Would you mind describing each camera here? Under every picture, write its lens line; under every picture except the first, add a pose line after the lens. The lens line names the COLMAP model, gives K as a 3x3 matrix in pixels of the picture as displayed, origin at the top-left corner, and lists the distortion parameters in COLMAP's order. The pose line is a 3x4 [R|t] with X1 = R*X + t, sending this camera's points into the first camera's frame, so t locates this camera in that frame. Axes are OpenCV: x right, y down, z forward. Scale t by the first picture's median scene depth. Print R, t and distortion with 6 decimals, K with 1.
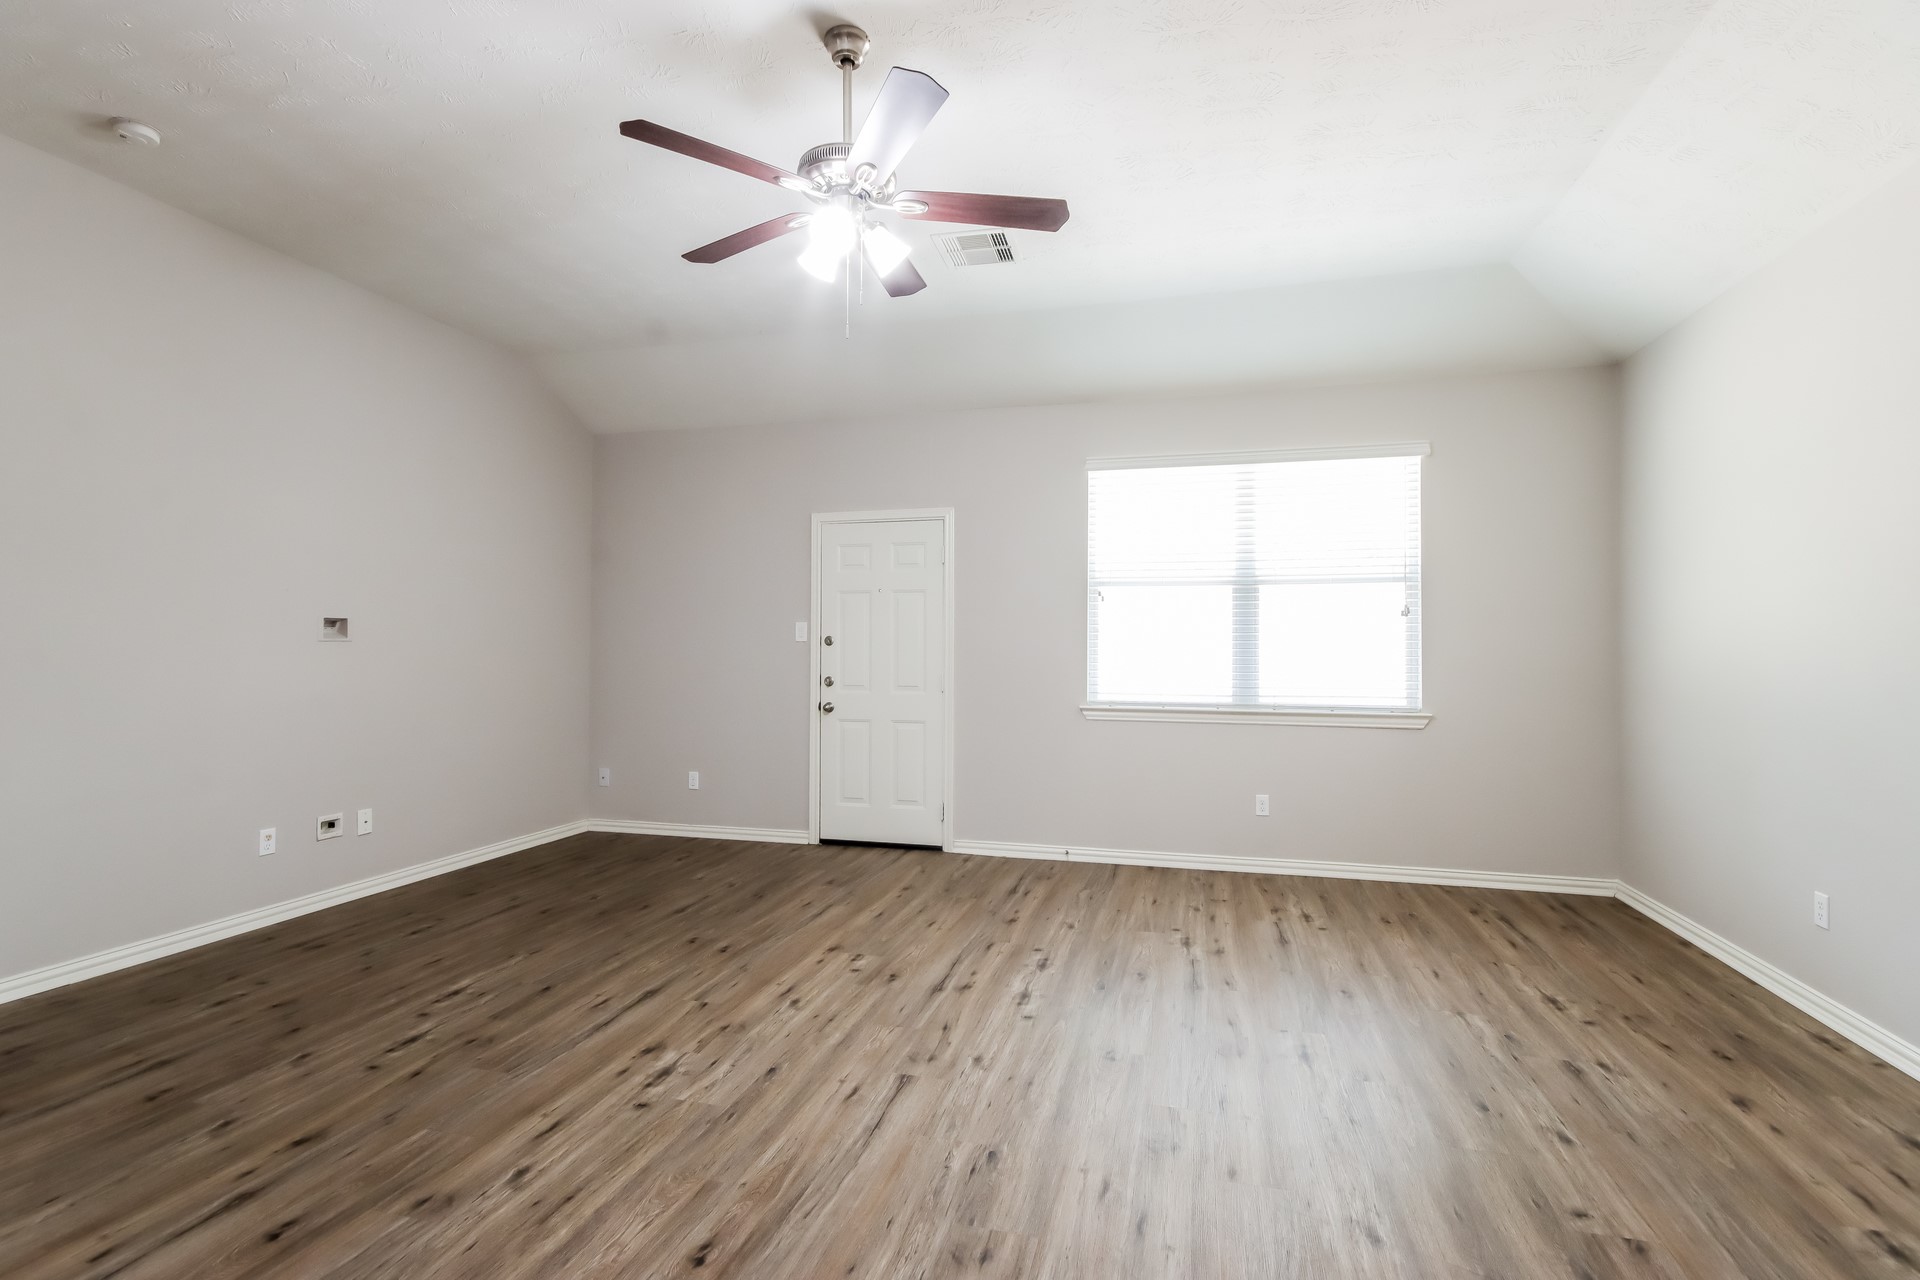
lens RADIAL K [[905.9, 0, 970.5], [0, 905.9, 647.3], [0, 0, 1]] dist [0.022018, -0.000899]
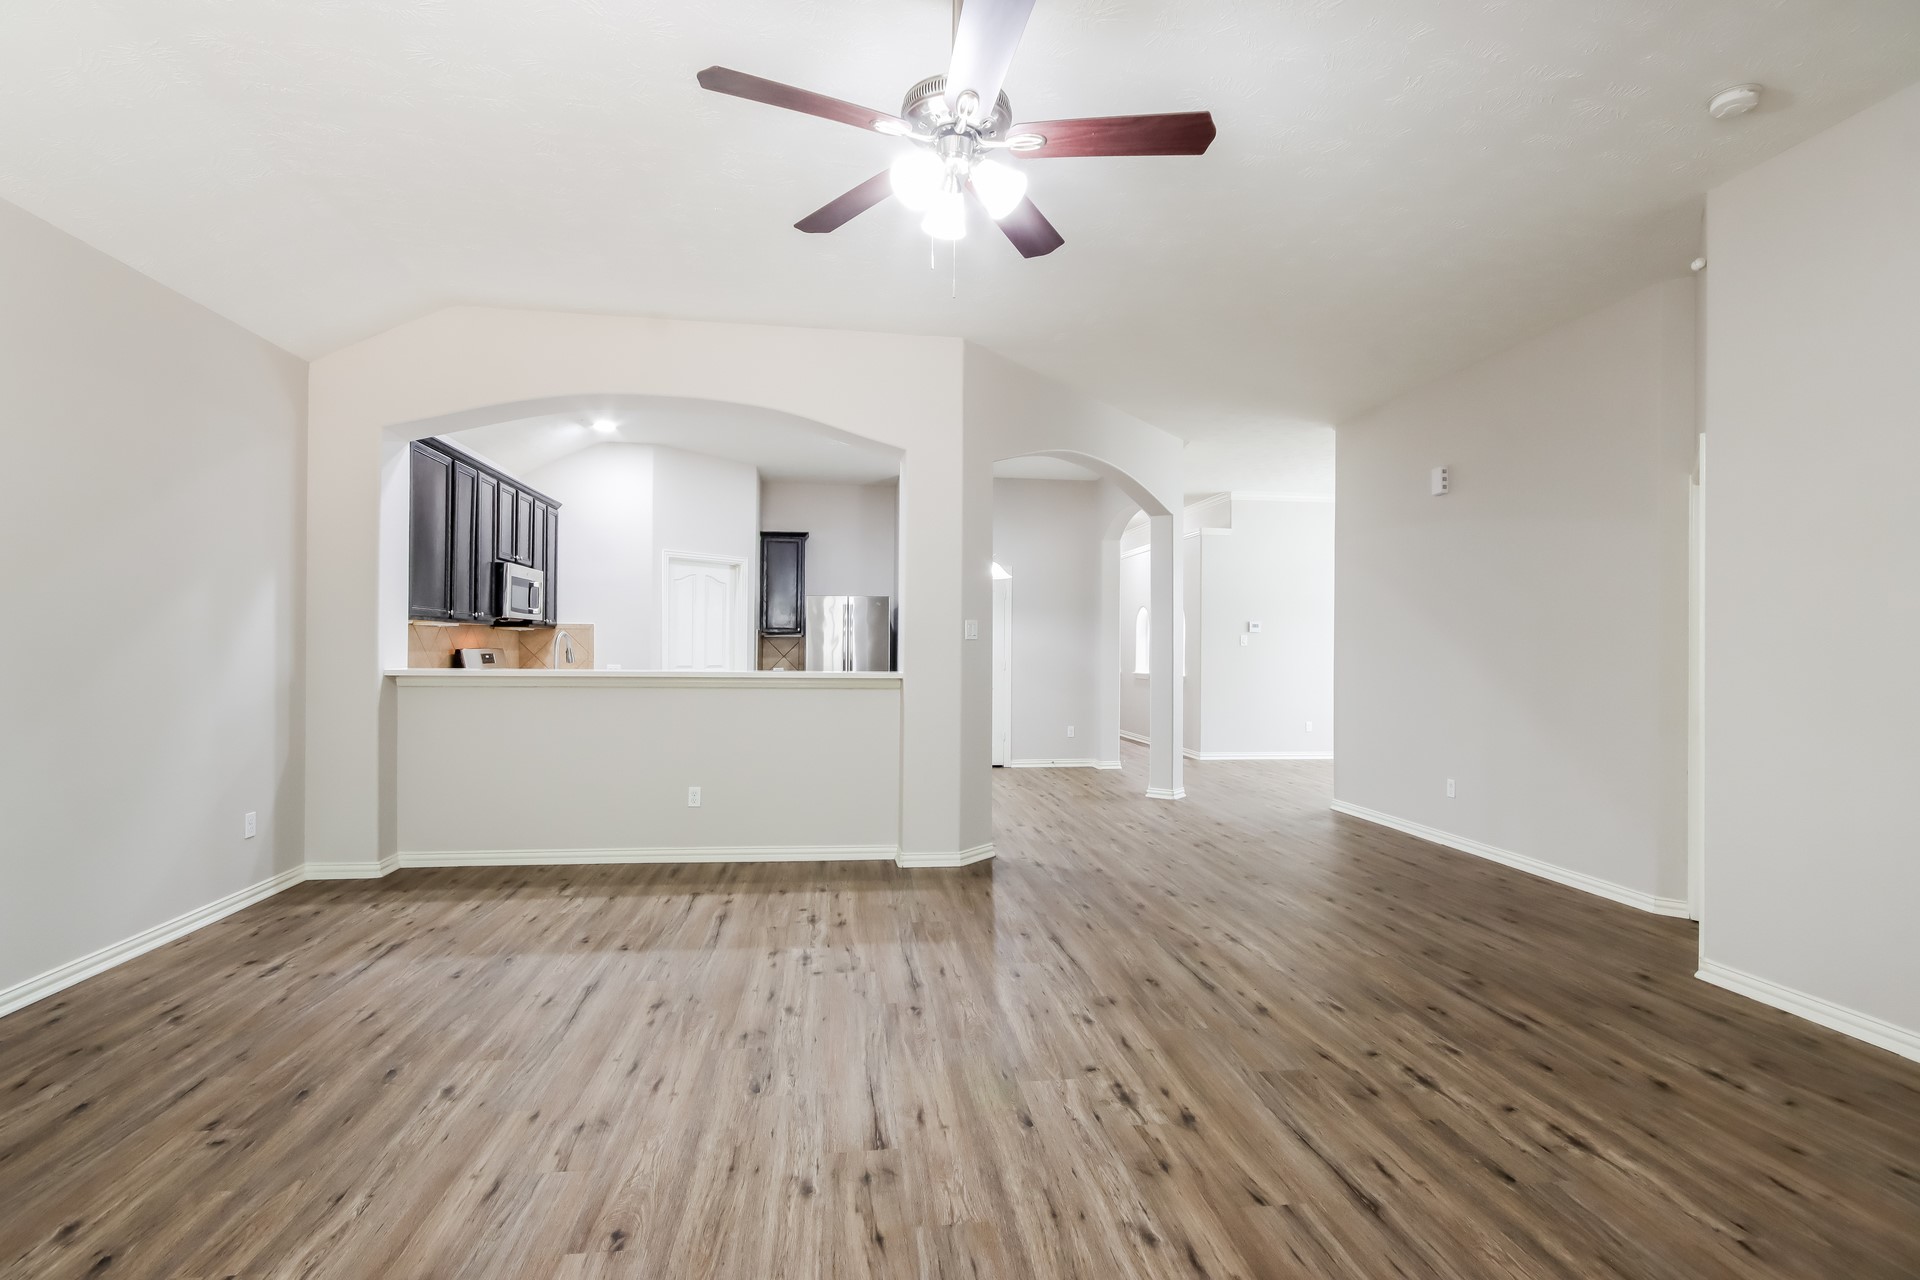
lens RADIAL K [[905.9, 0, 970.5], [0, 905.9, 647.3], [0, 0, 1]] dist [0.022018, -0.000899]
pose [[-0.923149, -0.009957, -0.384314, 0.177864], [-0.009195, 0.999950, -0.003821, -0.001189], [0.384333, 0.000007, -0.923195, 1.735213]]
